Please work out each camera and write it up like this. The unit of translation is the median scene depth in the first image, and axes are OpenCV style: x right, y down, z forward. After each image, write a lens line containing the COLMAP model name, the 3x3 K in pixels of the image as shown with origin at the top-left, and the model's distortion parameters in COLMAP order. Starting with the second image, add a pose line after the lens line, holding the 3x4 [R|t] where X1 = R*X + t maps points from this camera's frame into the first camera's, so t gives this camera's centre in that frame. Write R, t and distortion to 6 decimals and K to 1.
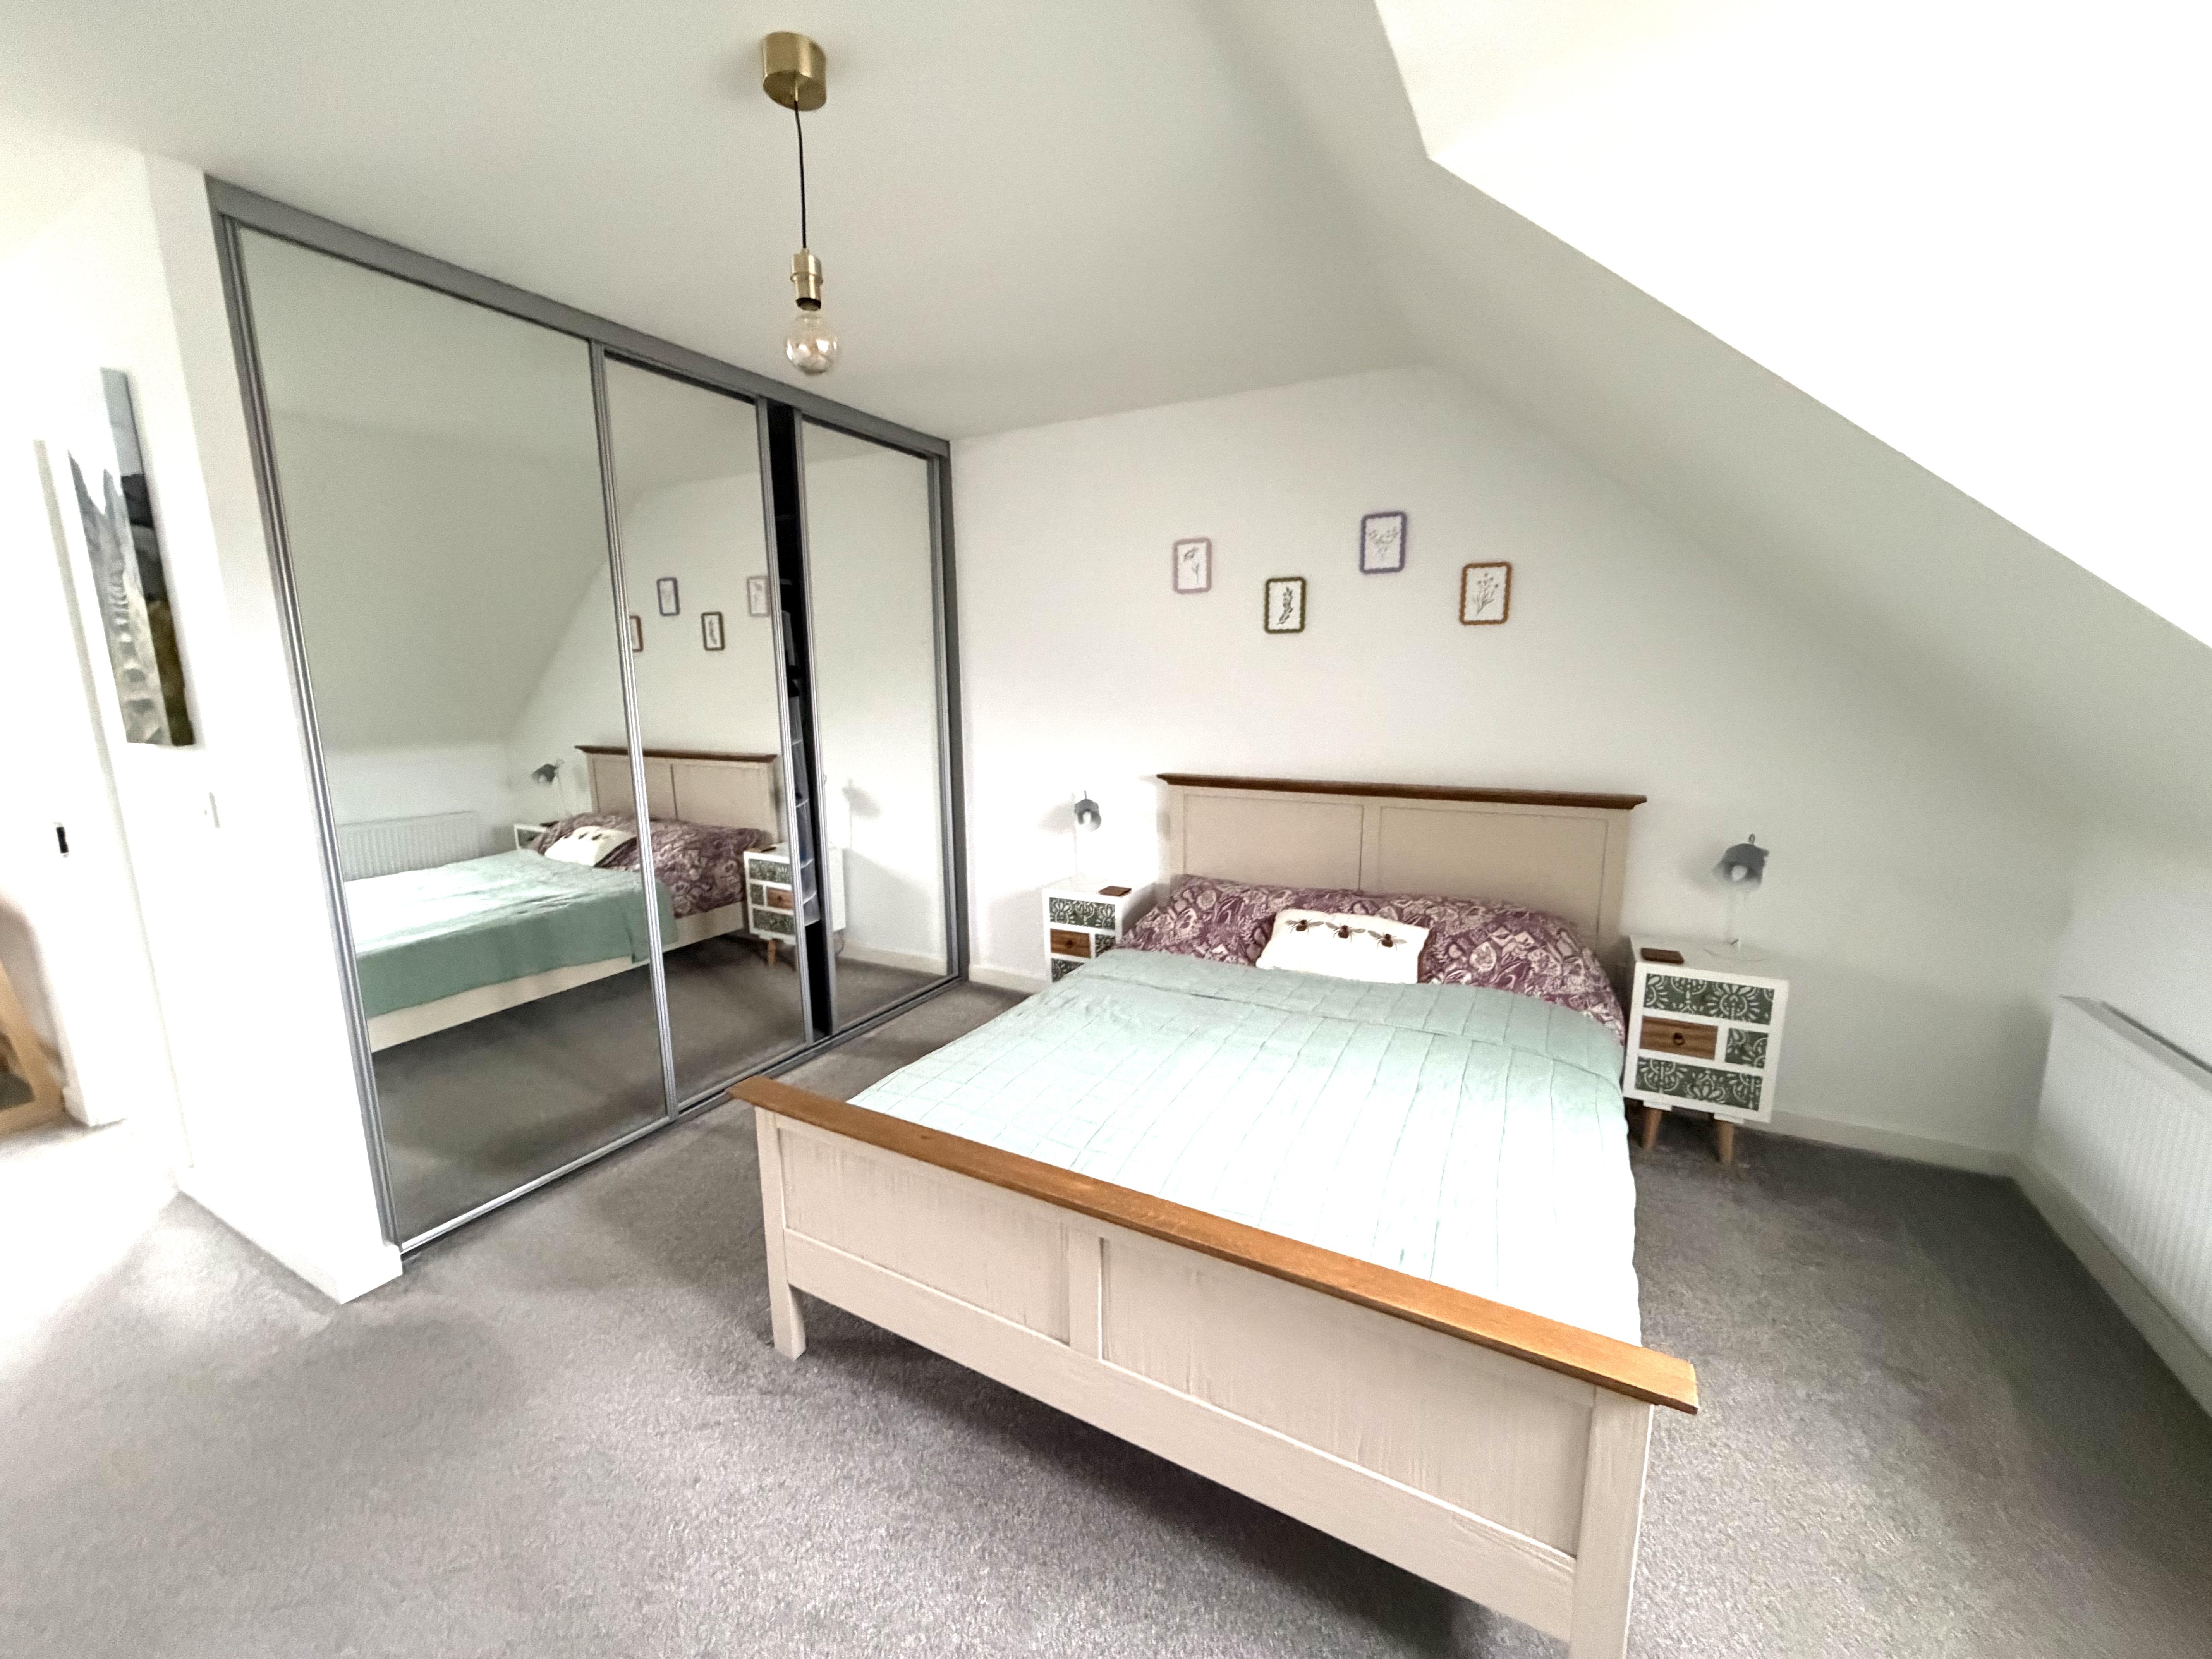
lens RADIAL K [[878.8, 0, 1096.3], [0, 878.8, 832.5], [0, 0, 1]] dist [-0.000854, 0.000576]
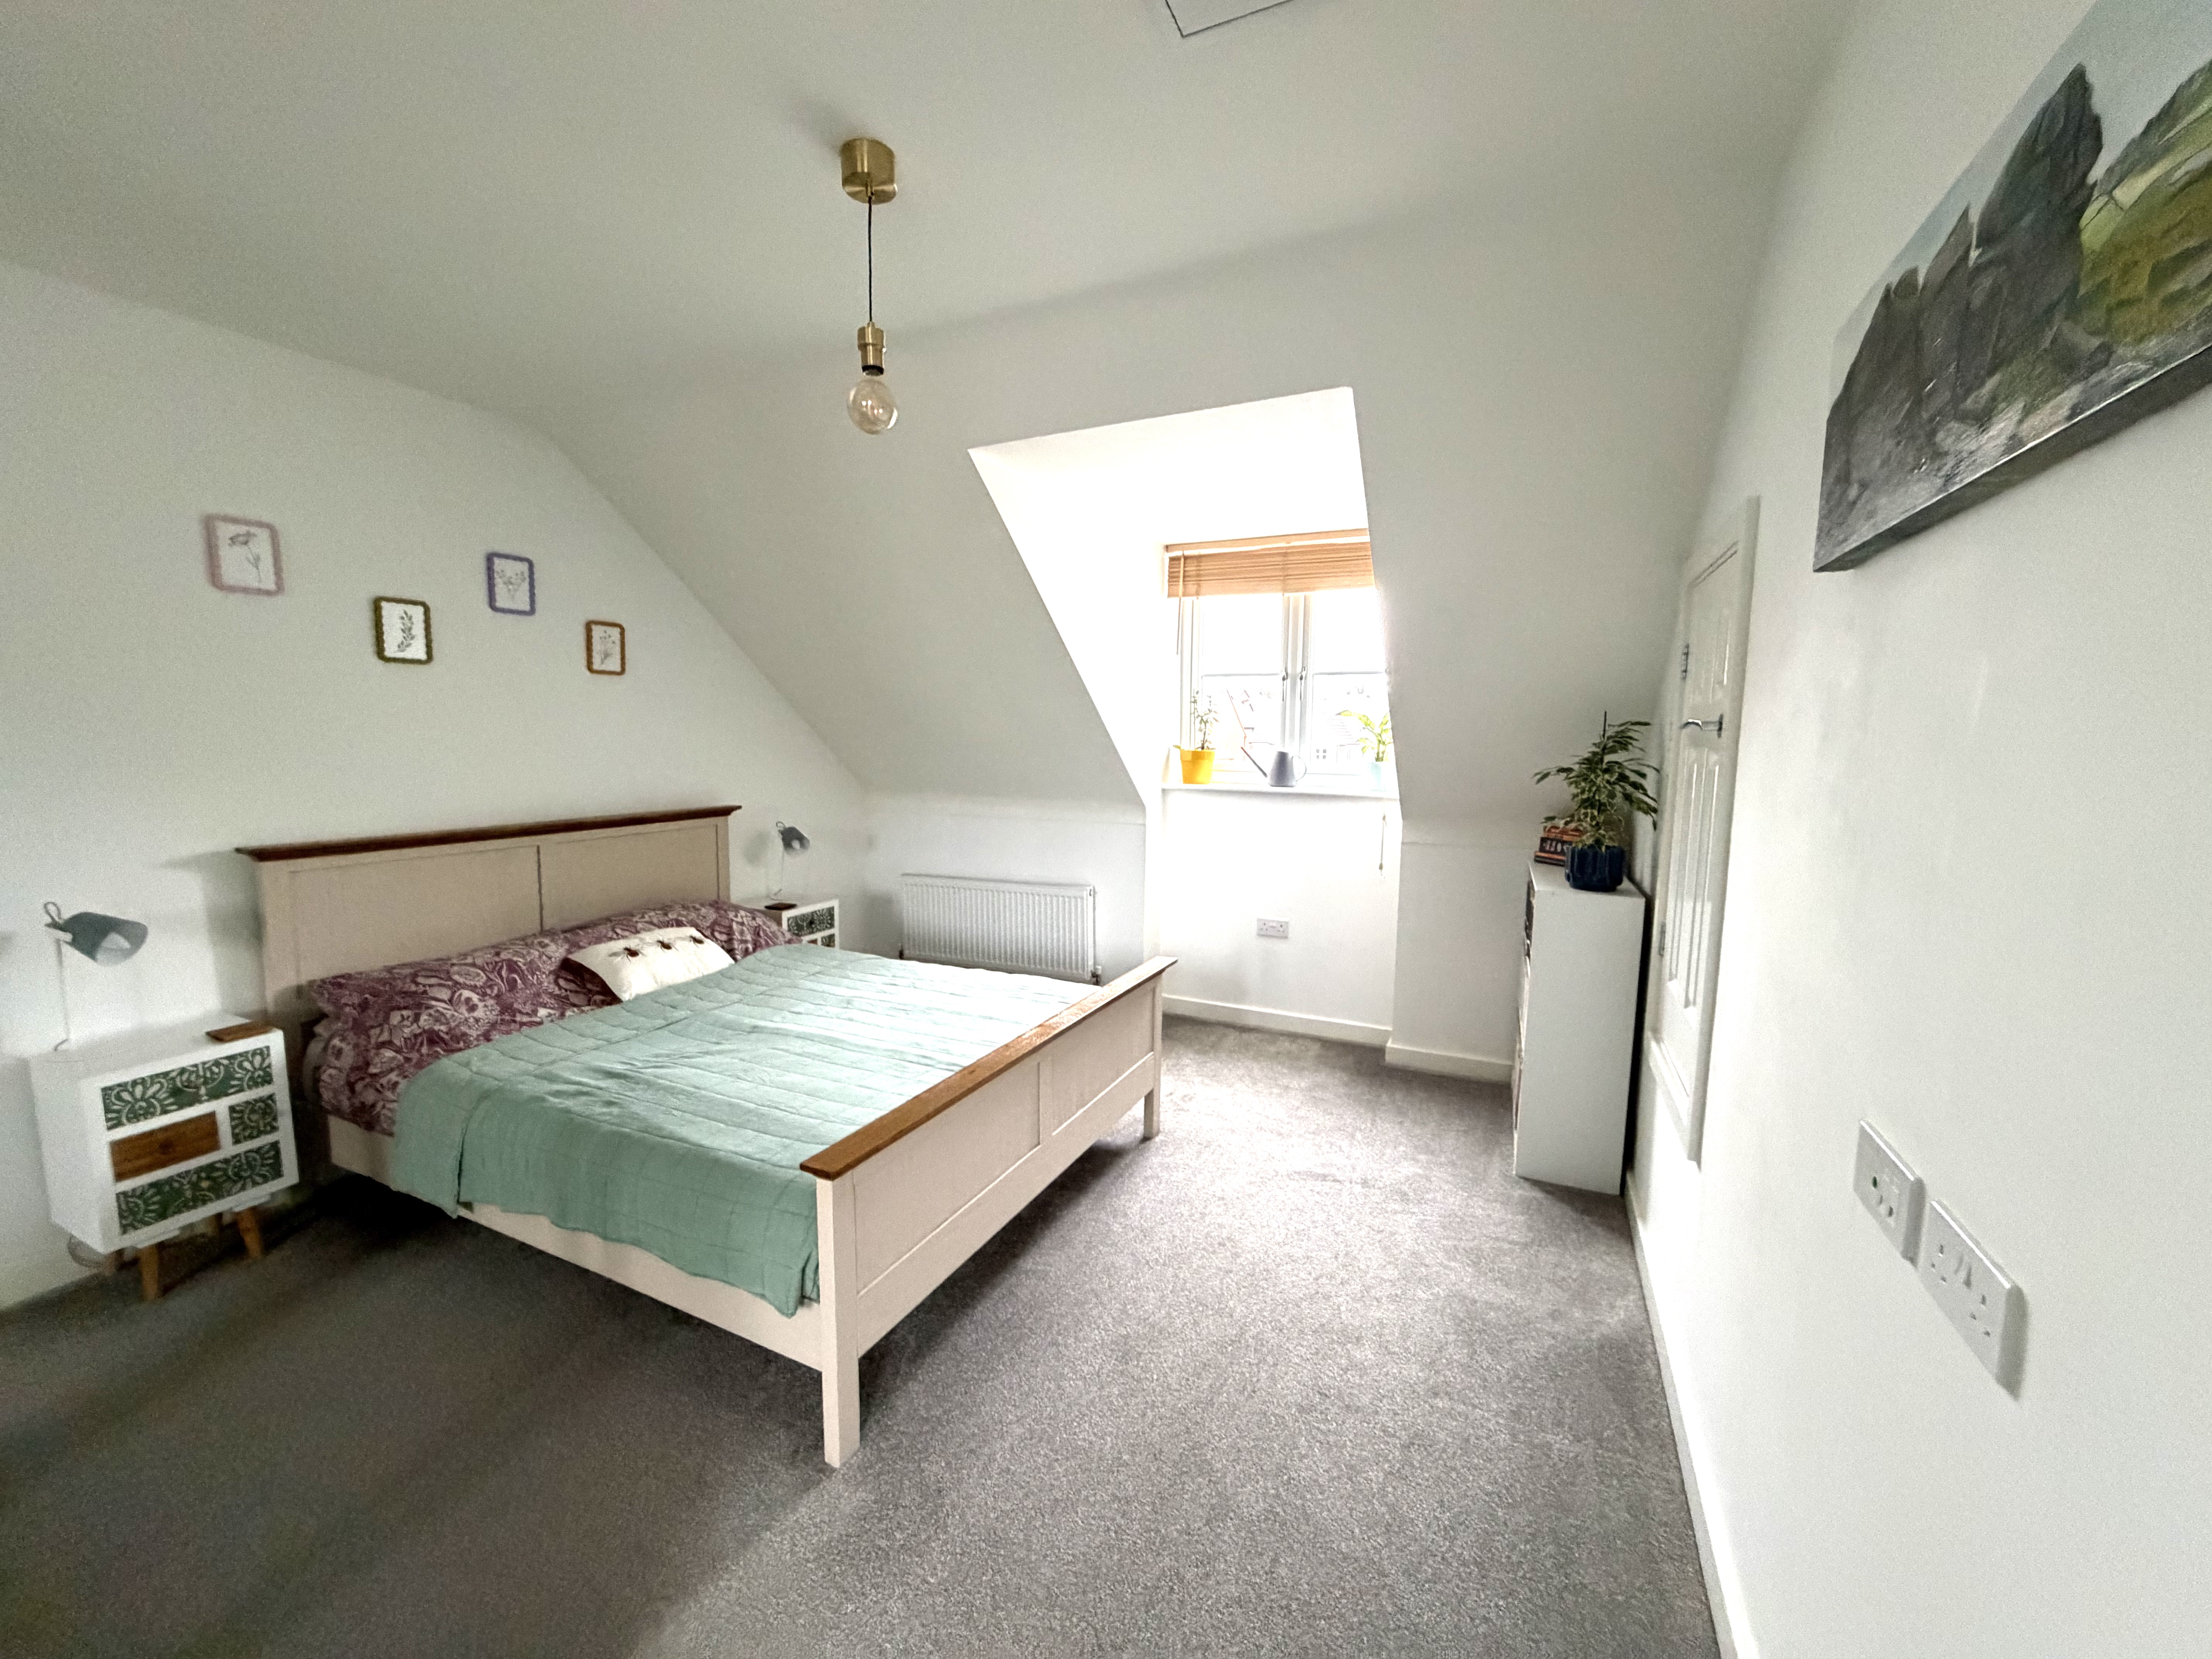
lens RADIAL K [[878.8, 0, 1099.9], [0, 878.8, 832.7], [0, 0, 1]] dist [-0.000854, 0.000576]
pose [[-0.052268, -0.107751, 0.992803, -0.702111], [0.158287, 0.980700, 0.114771, -0.056822], [-0.986009, 0.163147, -0.034203, 0.395854]]
